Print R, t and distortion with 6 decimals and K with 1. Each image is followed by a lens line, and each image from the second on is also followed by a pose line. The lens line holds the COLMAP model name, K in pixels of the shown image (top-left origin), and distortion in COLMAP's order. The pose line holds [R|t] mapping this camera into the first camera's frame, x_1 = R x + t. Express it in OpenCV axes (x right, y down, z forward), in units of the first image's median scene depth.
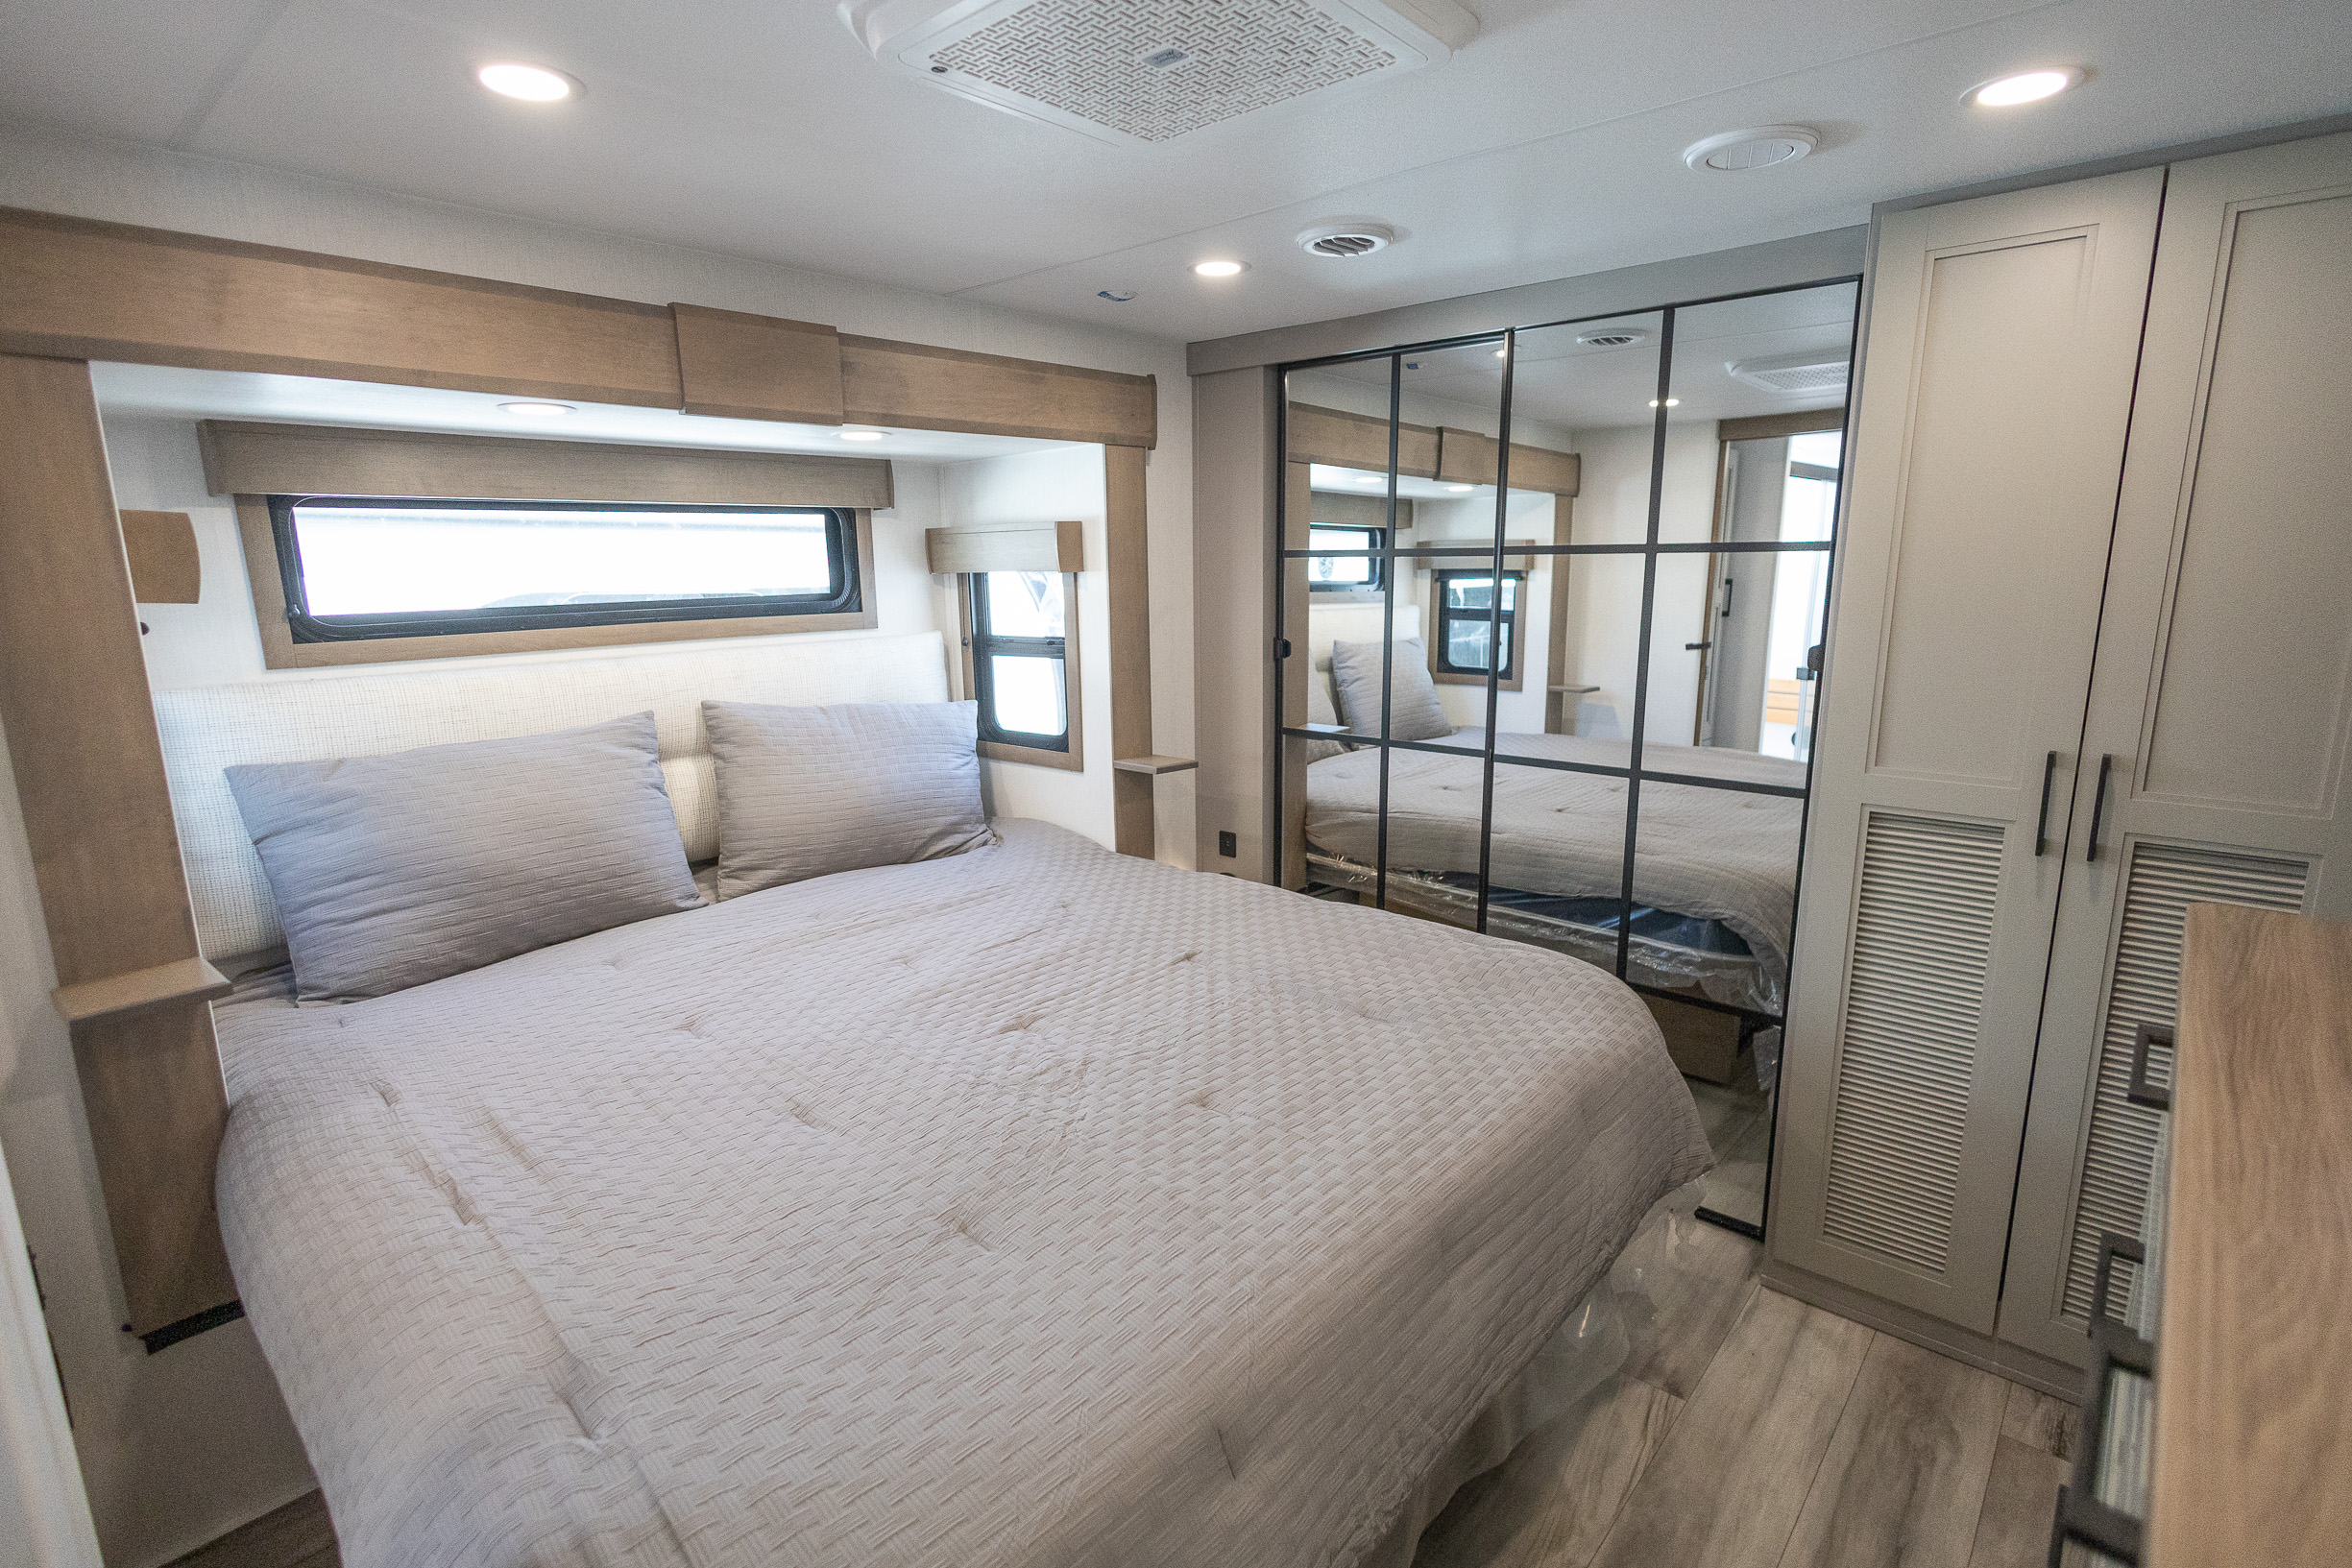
lens RADIAL K [[1127.8, 0, 1177.7], [0, 1127.8, 778.7], [0, 0, 1]] dist [0.003205, -0.000773]
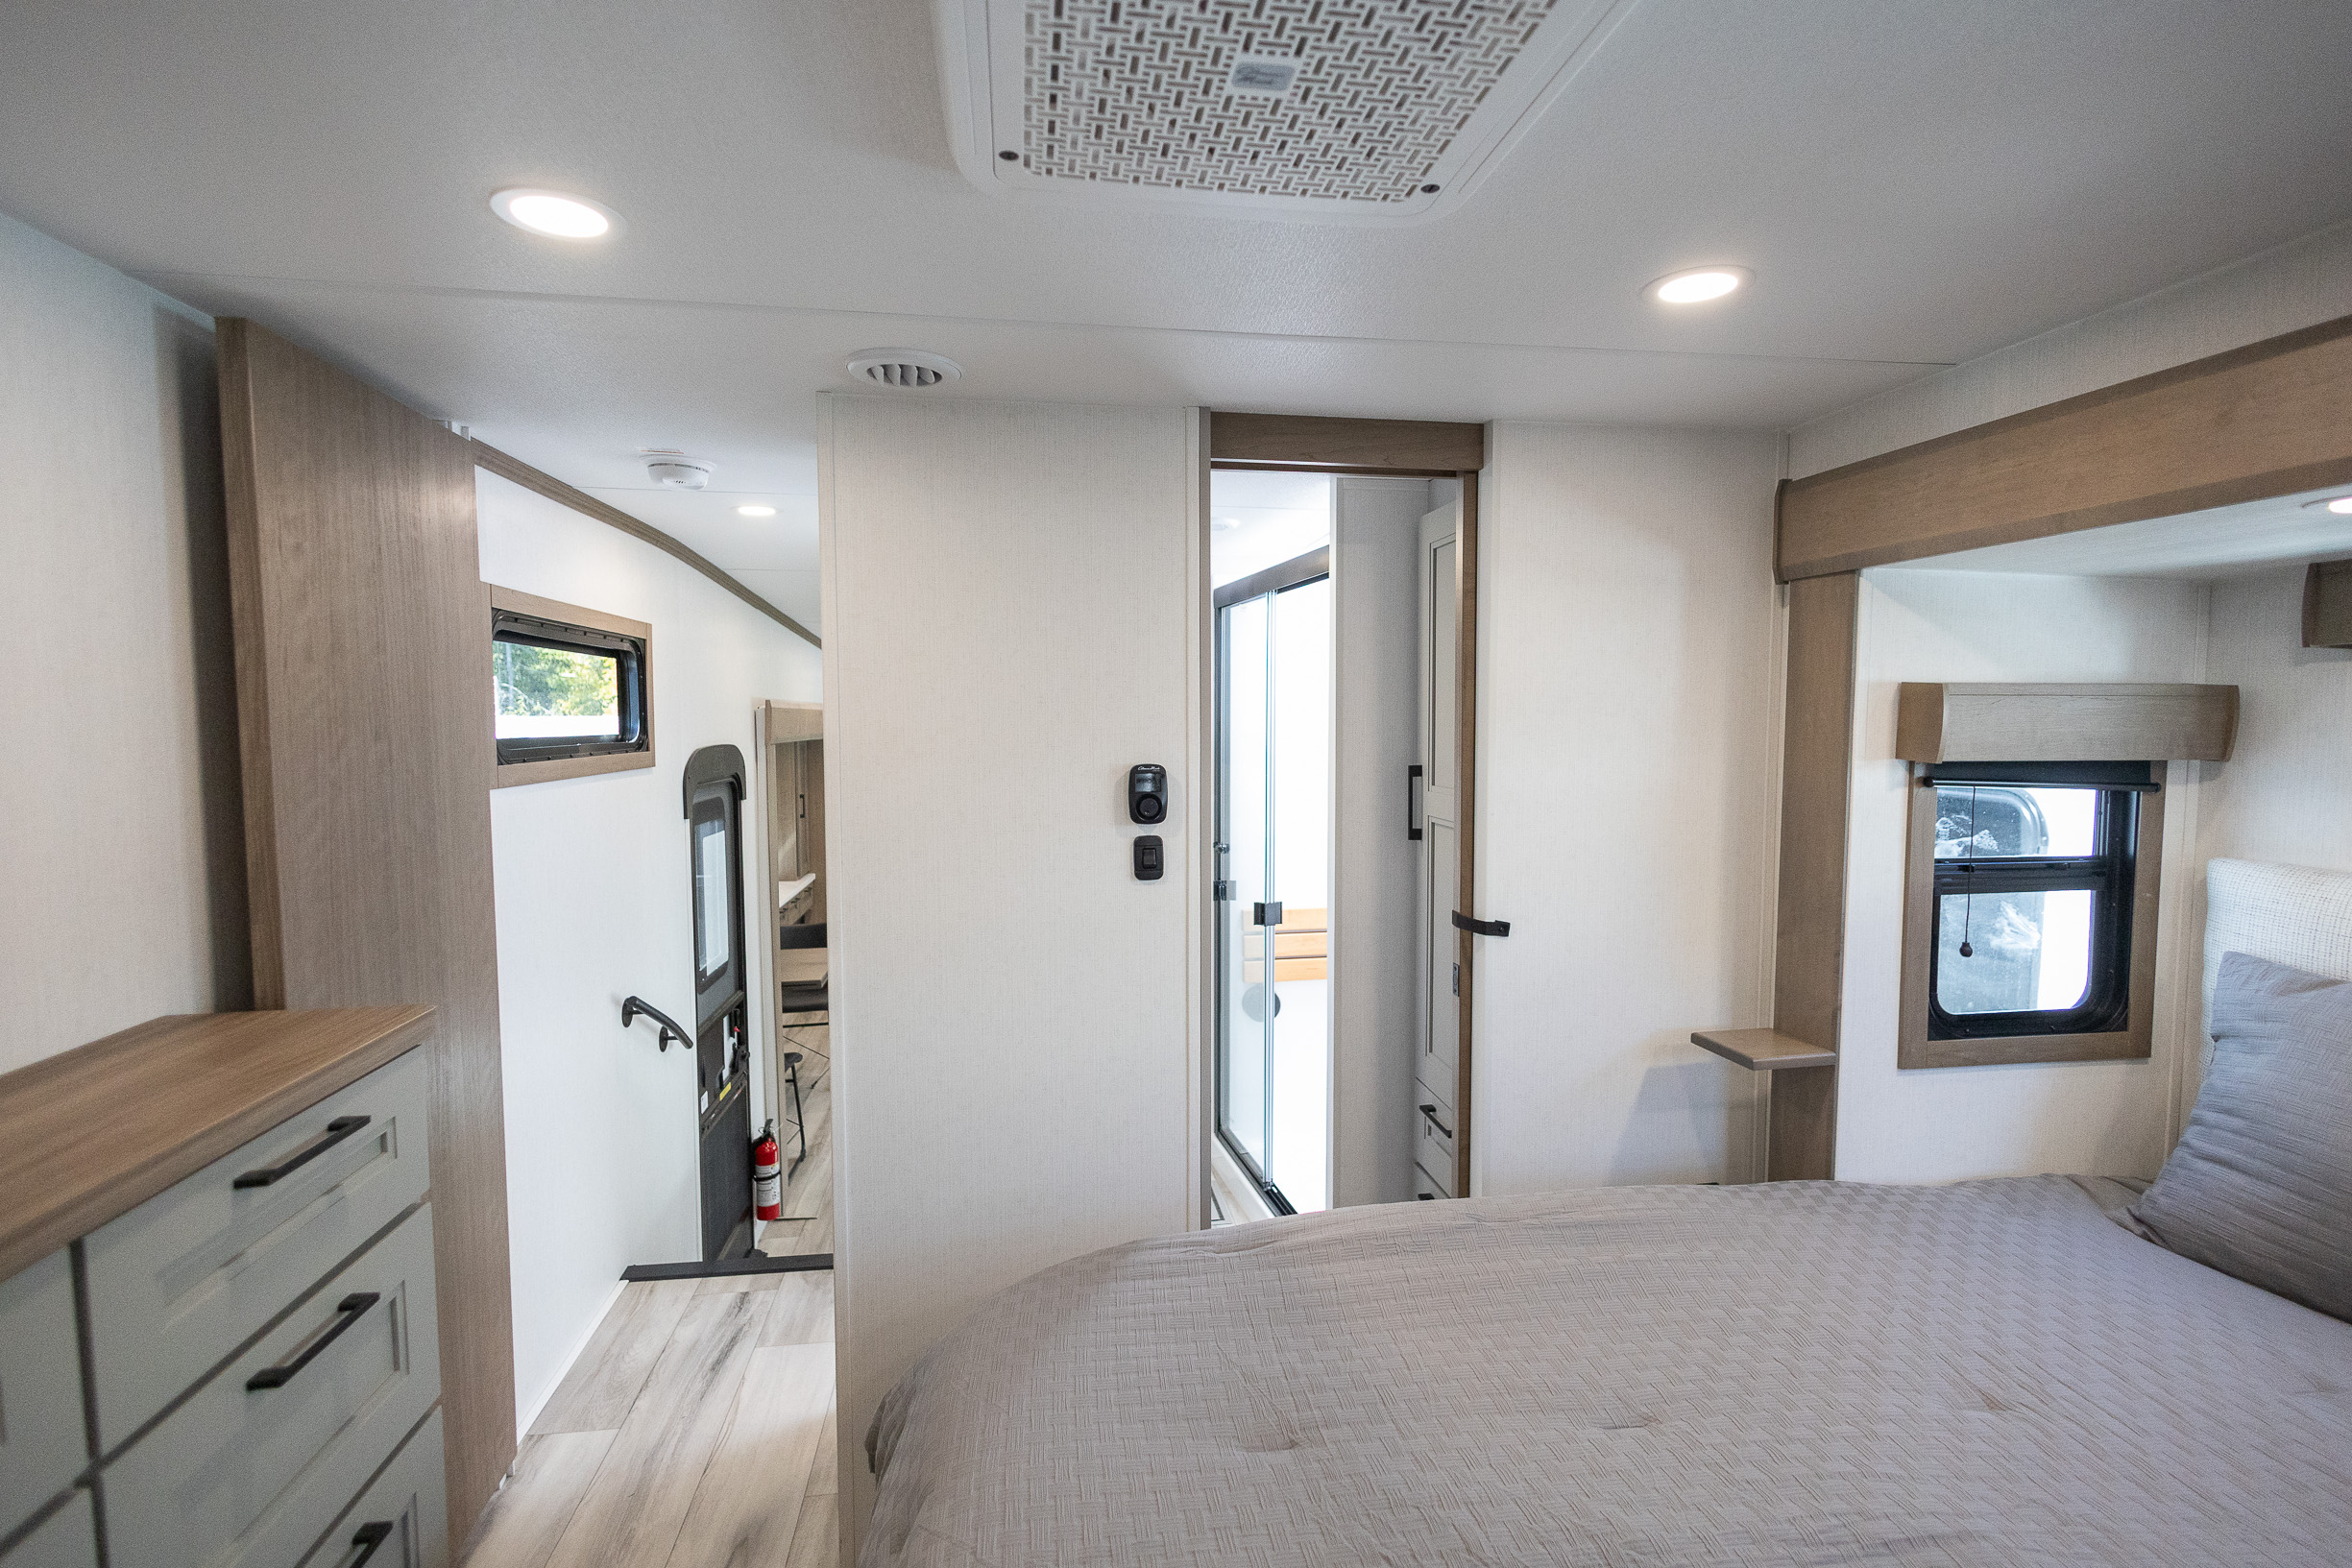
lens RADIAL K [[1092.3, 0, 1178.4], [0, 1092.3, 780.6], [0, 0, 1]] dist [0.009054, -0.000597]
pose [[-0.641758, 0.061434, -0.764443, 0.262603], [-0.139415, 0.970832, 0.195060, -0.148009], [0.754129, 0.231756, -0.614474, 0.668191]]
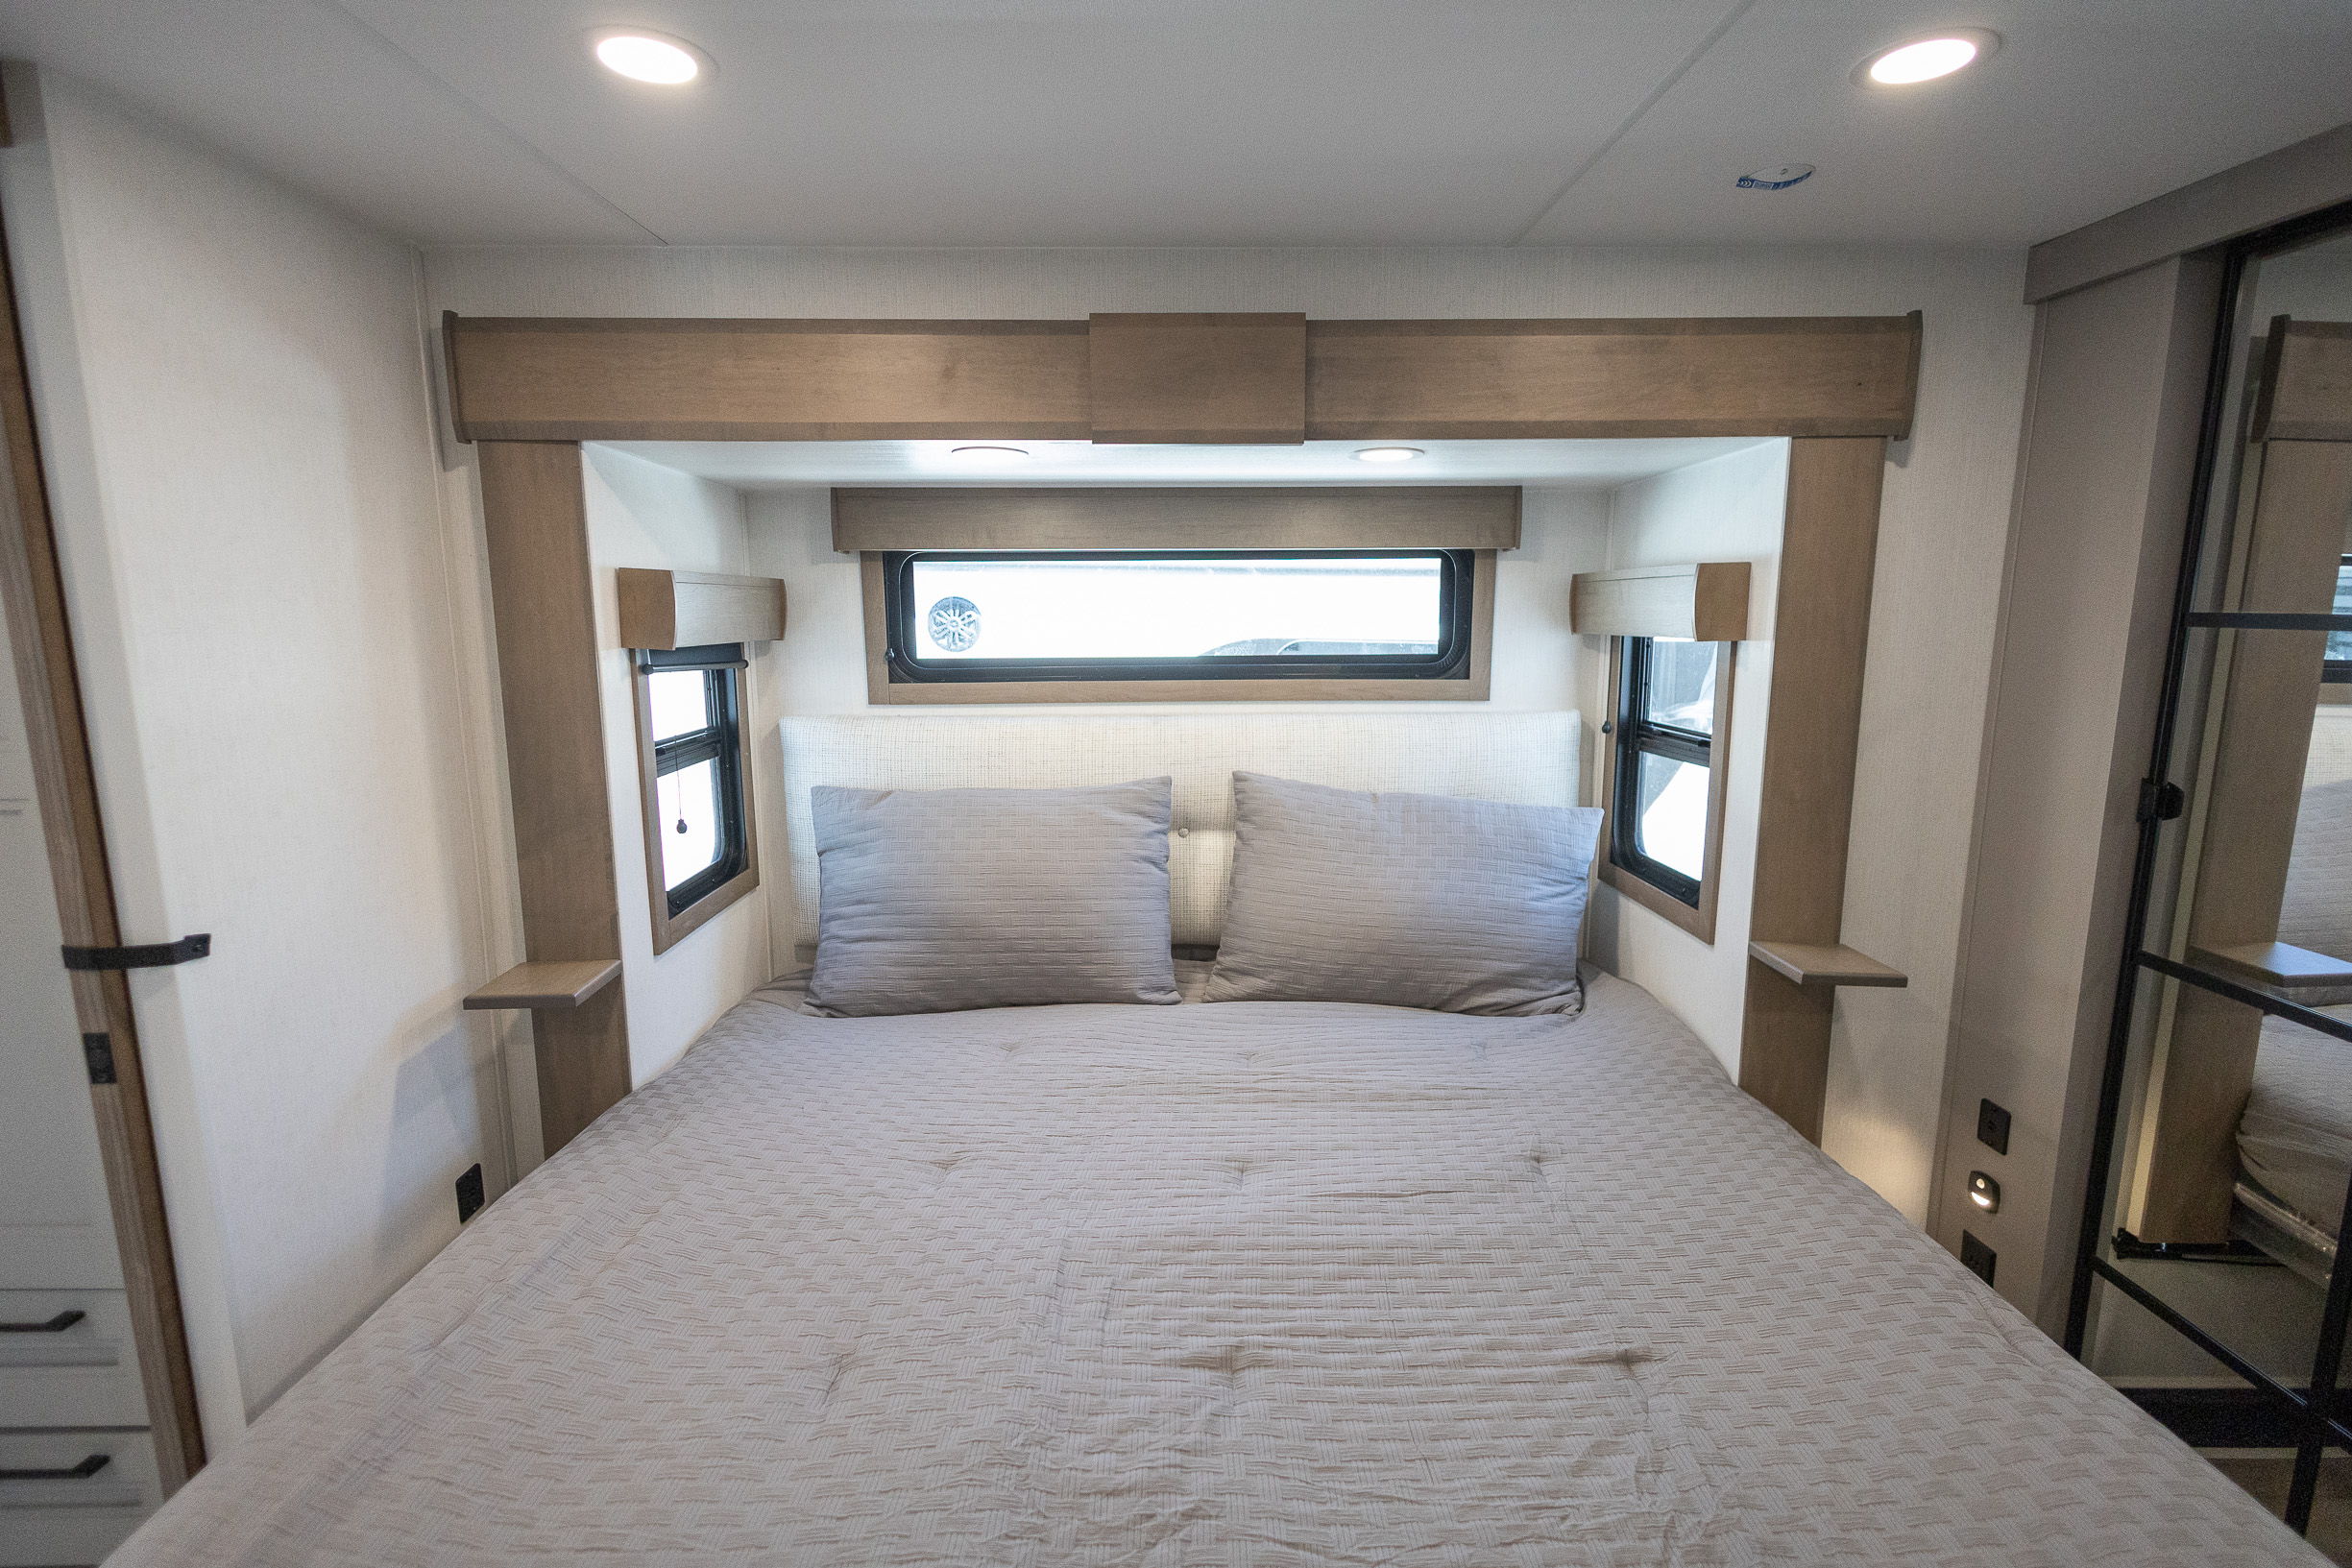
lens RADIAL K [[1102.6, 0, 1177.3], [0, 1102.6, 780.3], [0, 0, 1]] dist [0.008803, -0.003685]
pose [[0.678896, 0.129201, -0.722778, 0.173481], [-0.150317, 0.988003, 0.035421, -0.085427], [0.718683, 0.084599, 0.690172, 0.370734]]
